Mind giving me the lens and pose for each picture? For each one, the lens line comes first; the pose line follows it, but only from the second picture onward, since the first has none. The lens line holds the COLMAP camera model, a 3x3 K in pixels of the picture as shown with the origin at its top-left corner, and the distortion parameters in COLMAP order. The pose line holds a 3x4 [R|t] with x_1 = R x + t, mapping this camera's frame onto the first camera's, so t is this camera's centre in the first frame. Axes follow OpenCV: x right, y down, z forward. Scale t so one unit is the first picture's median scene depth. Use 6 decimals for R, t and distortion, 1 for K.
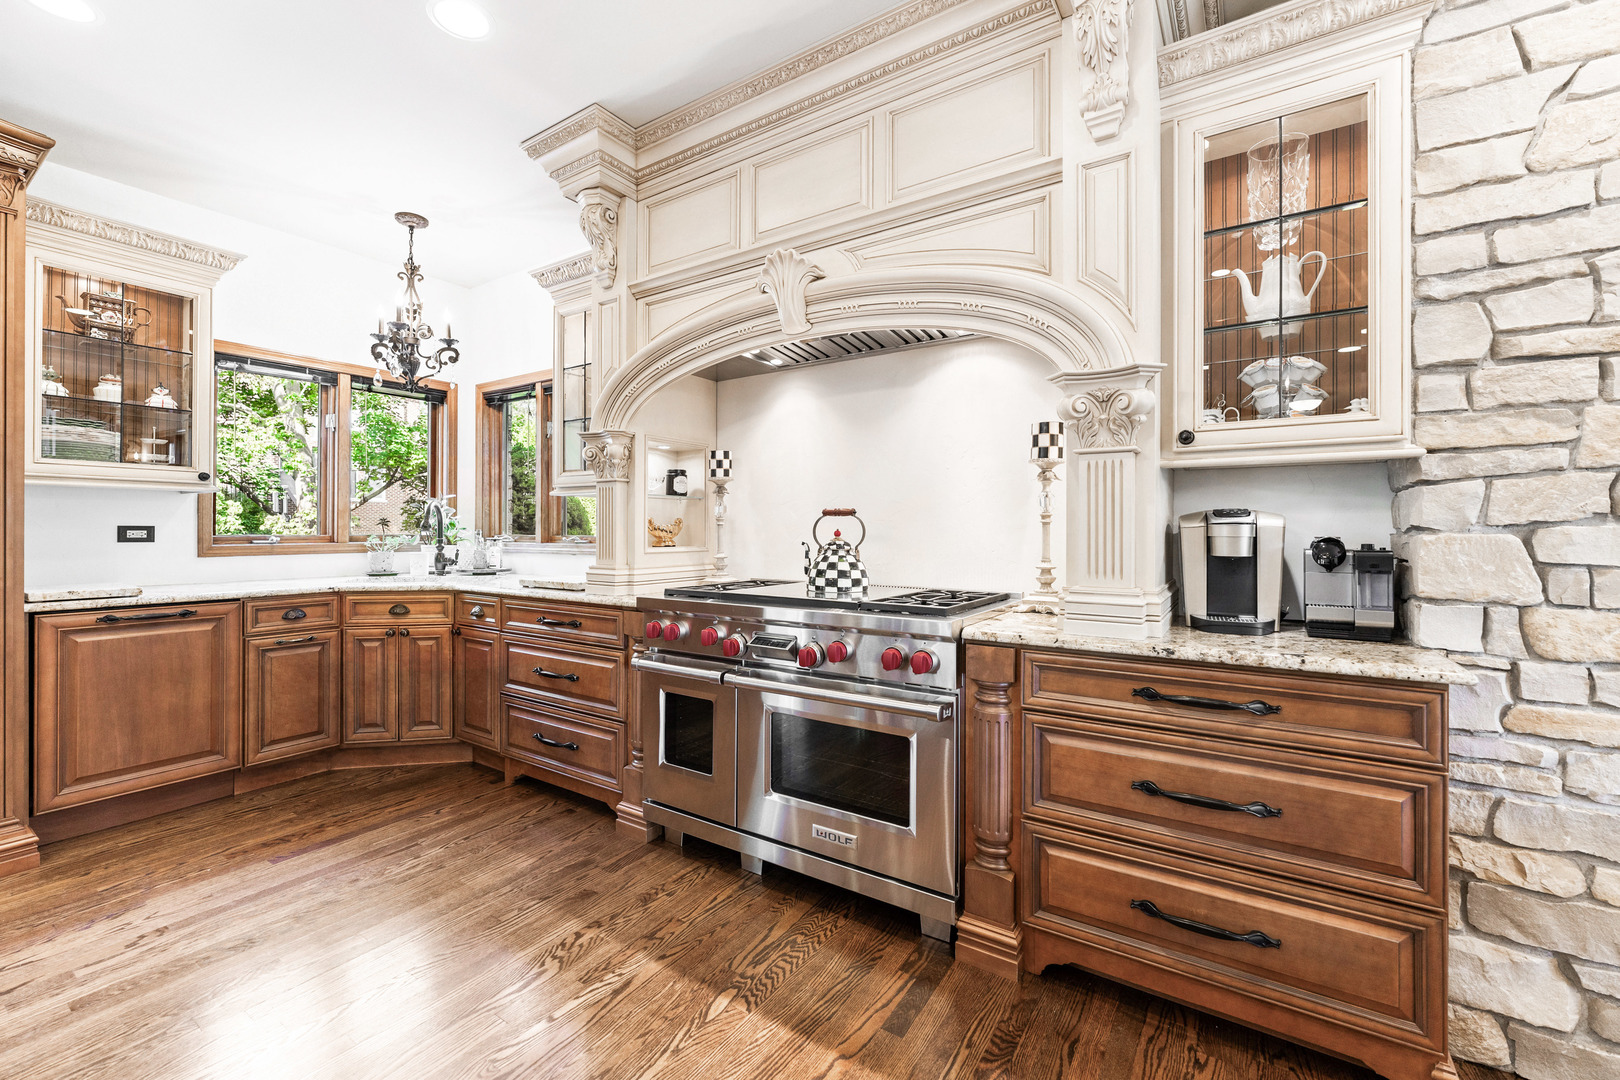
lens RADIAL K [[667.9, 0, 807.5], [0, 667.9, 527.8], [0, 0, 1]] dist [-0.002810, 0.000283]
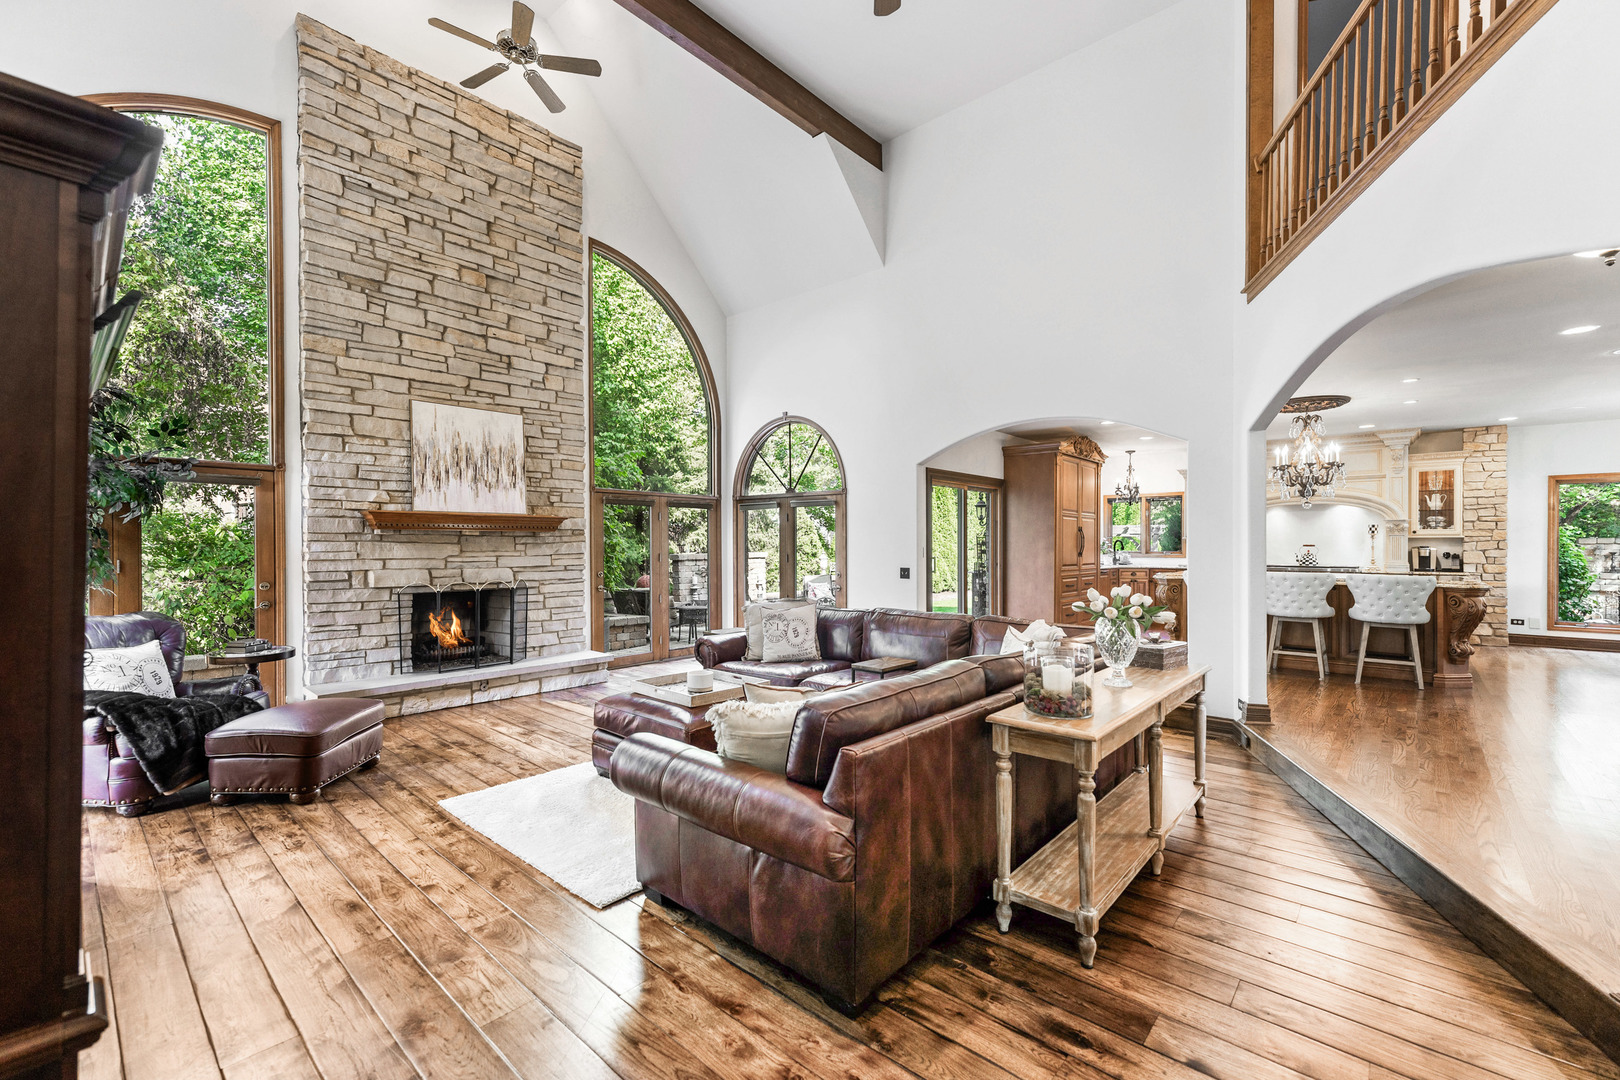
lens RADIAL K [[667.9, 0, 808.2], [0, 667.9, 544.2], [0, 0, 1]] dist [-0.002810, 0.000283]
pose [[0.988335, -0.001159, -0.152290, -3.715984], [0.001475, 0.999997, 0.001964, -0.072908], [0.152287, -0.002166, 0.988334, -5.436048]]
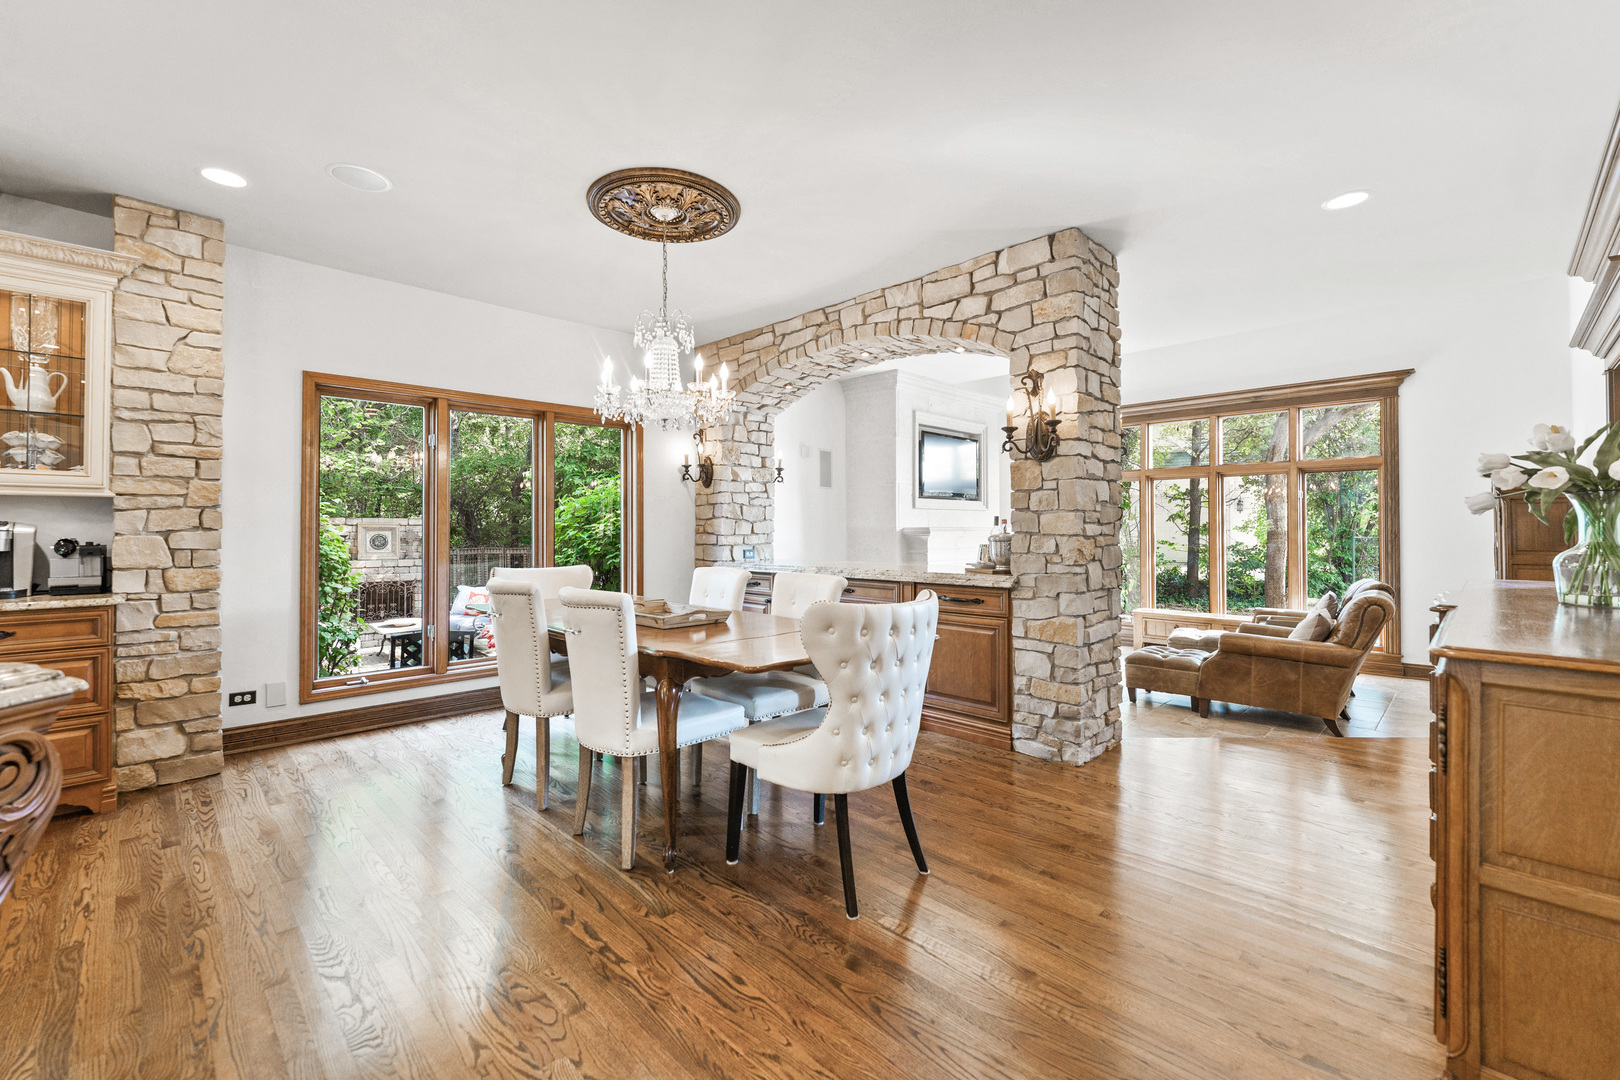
lens RADIAL K [[667.9, 0, 773.1], [0, 667.9, 523.0], [0, 0, 1]] dist [-0.002810, 0.000283]
pose [[0.229563, 0.008693, 0.973255, -0.575588], [0.000193, 0.999960, -0.008977, -0.011748], [-0.973294, 0.002249, 0.229552, -1.404532]]
